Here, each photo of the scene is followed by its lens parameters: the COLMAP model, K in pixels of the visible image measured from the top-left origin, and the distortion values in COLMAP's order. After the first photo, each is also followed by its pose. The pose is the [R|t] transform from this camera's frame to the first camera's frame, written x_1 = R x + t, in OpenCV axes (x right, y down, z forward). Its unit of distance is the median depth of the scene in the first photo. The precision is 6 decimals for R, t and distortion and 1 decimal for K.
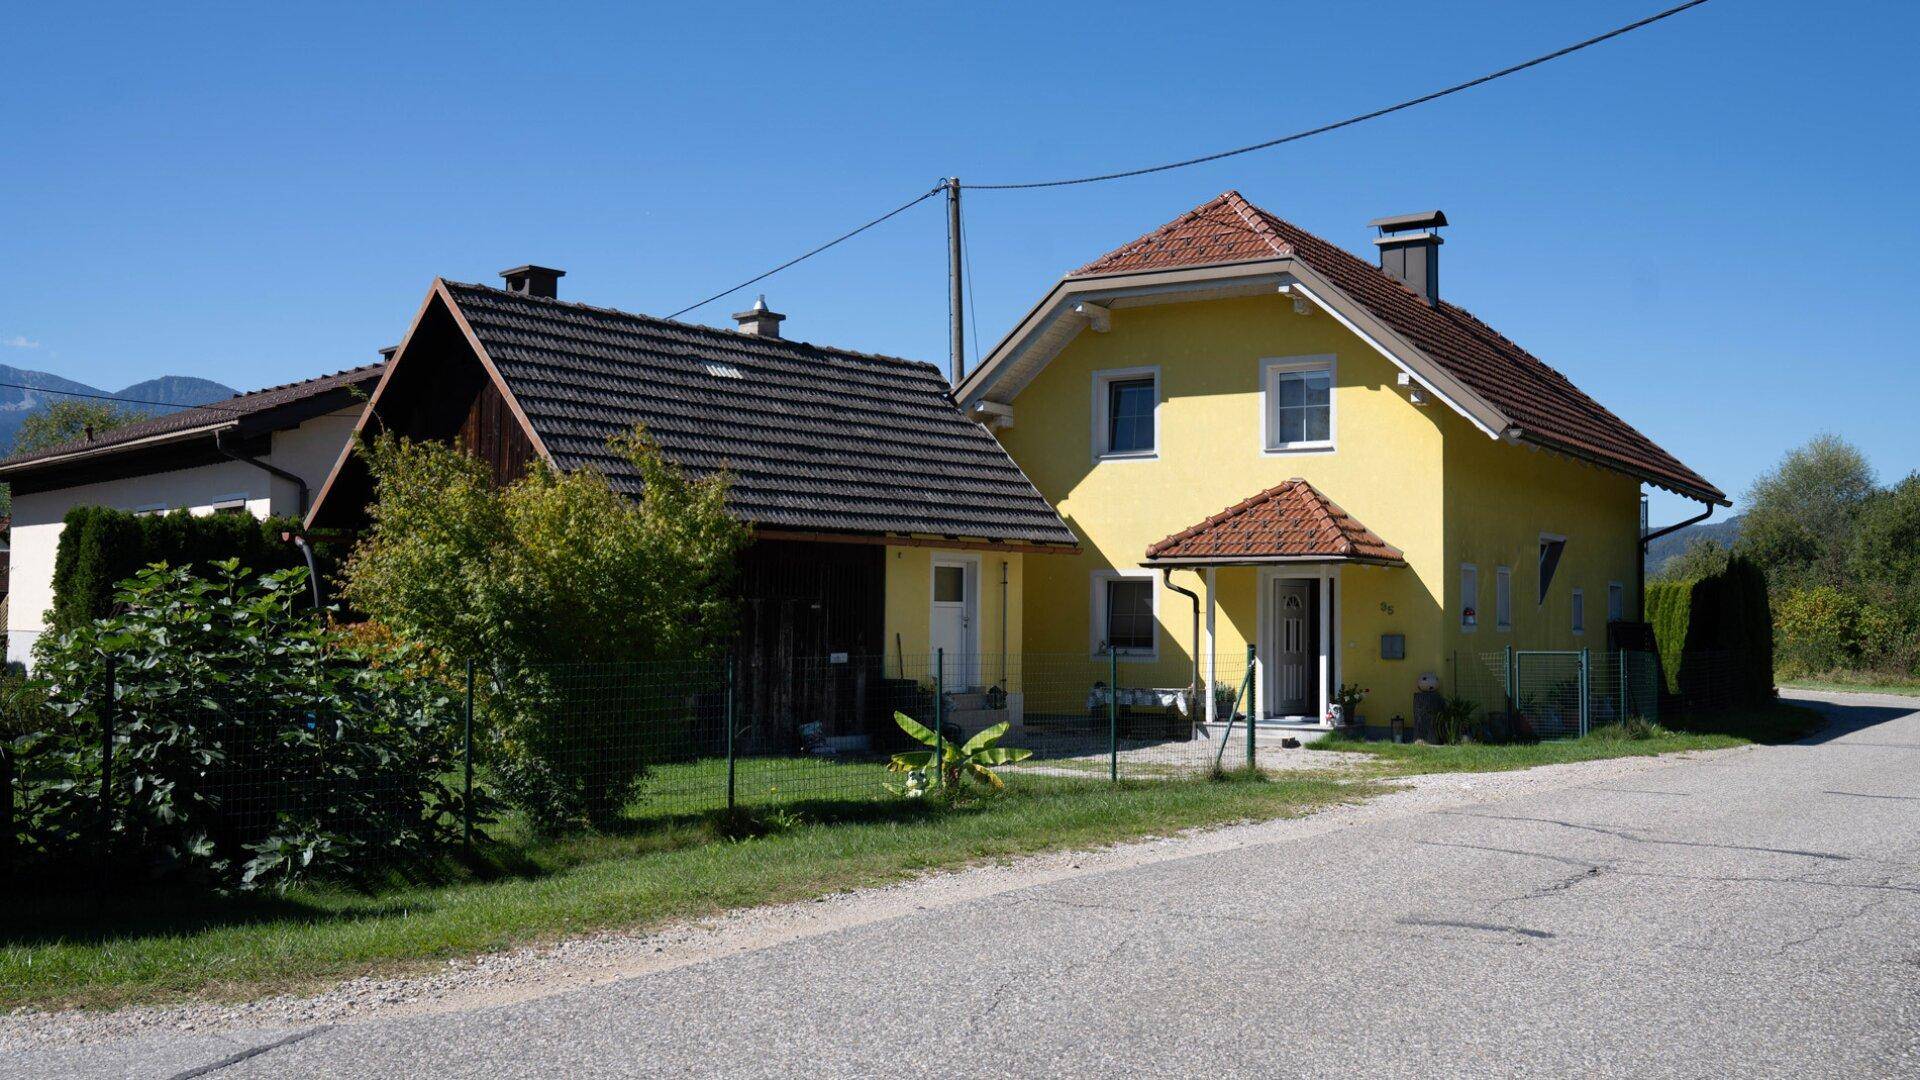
lens RADIAL K [[2036.5, 0, 997.0], [0, 2036.5, 538.2], [0, 0, 1]] dist [0.008475, 0.565606]
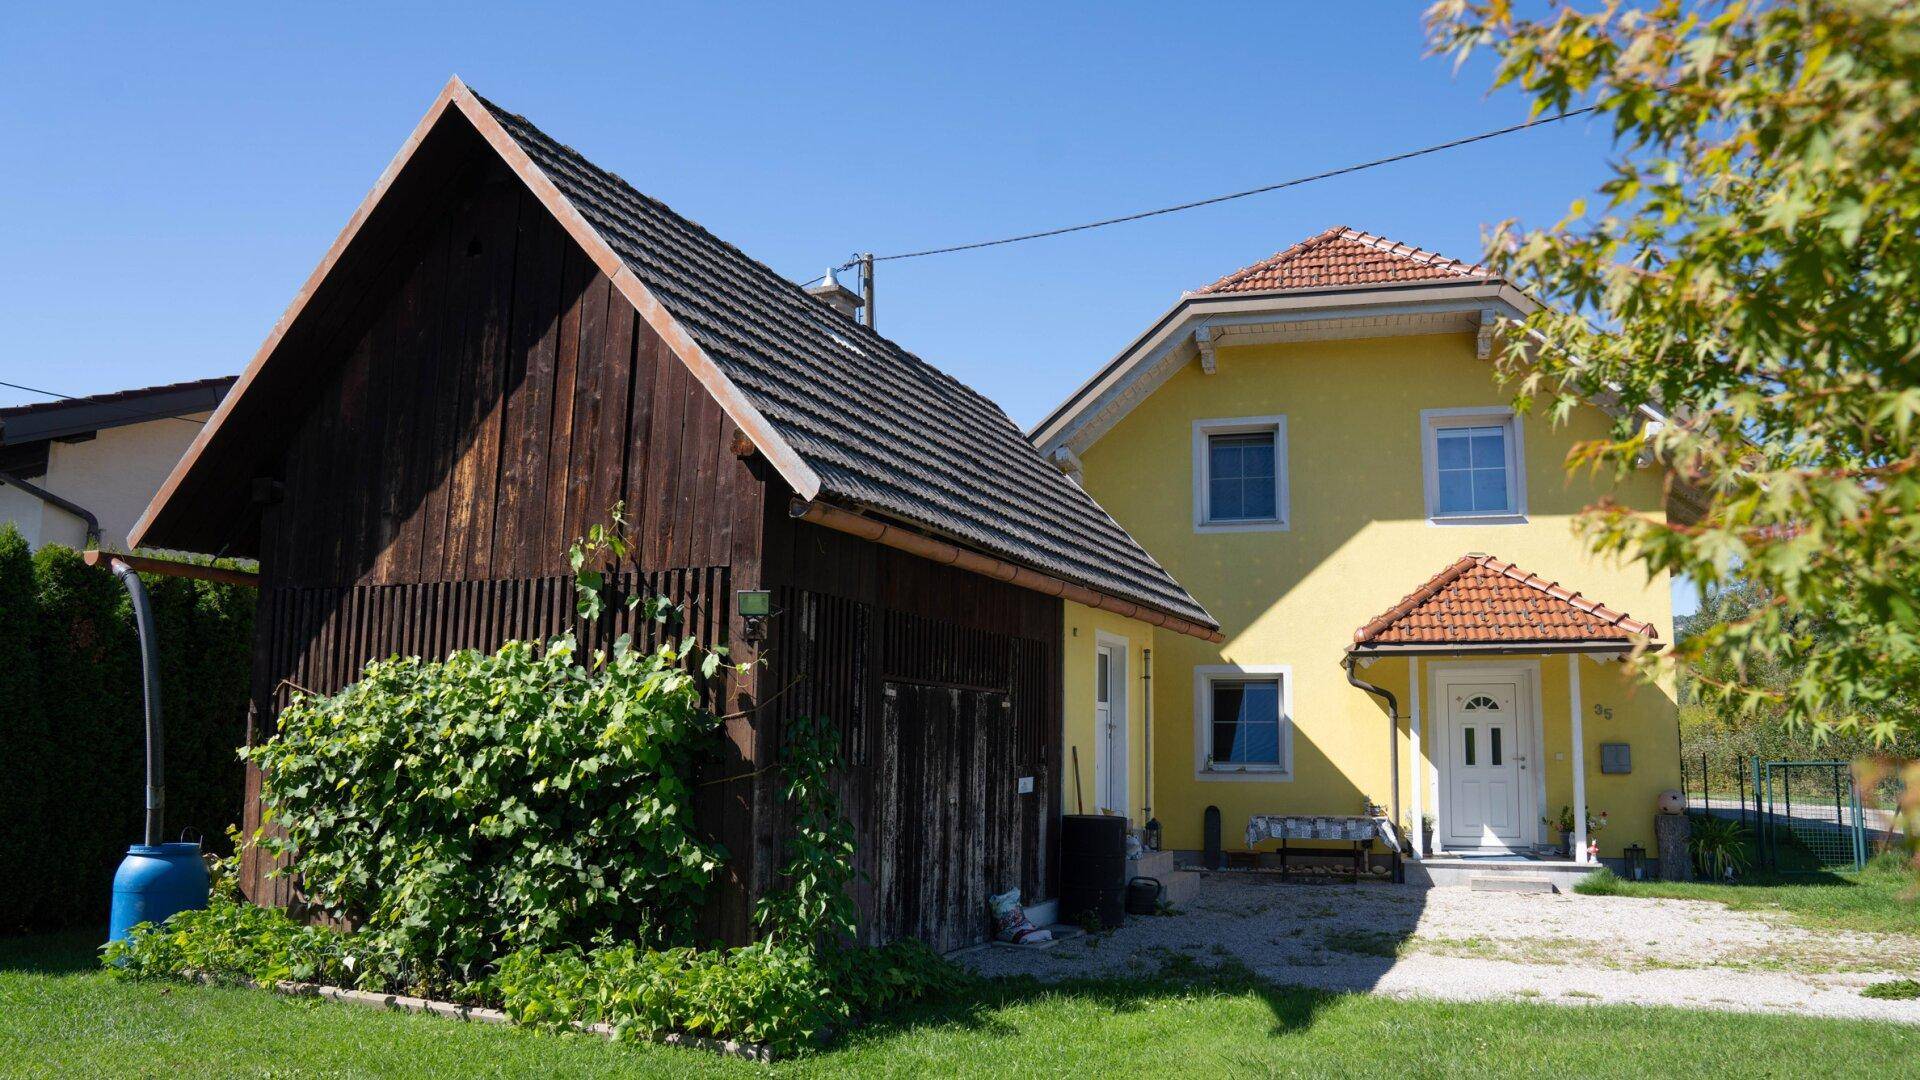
lens RADIAL K [[1346.4, 0, 960.0], [0, 1346.4, 540.0], [0, 0, 1]] dist [-0.136107, 0.105215]
pose [[0.952956, 0.049206, 0.299087, -0.217661], [-0.018457, 0.994324, -0.104780, 0.025432], [-0.302545, 0.094330, 0.948456, 0.571543]]
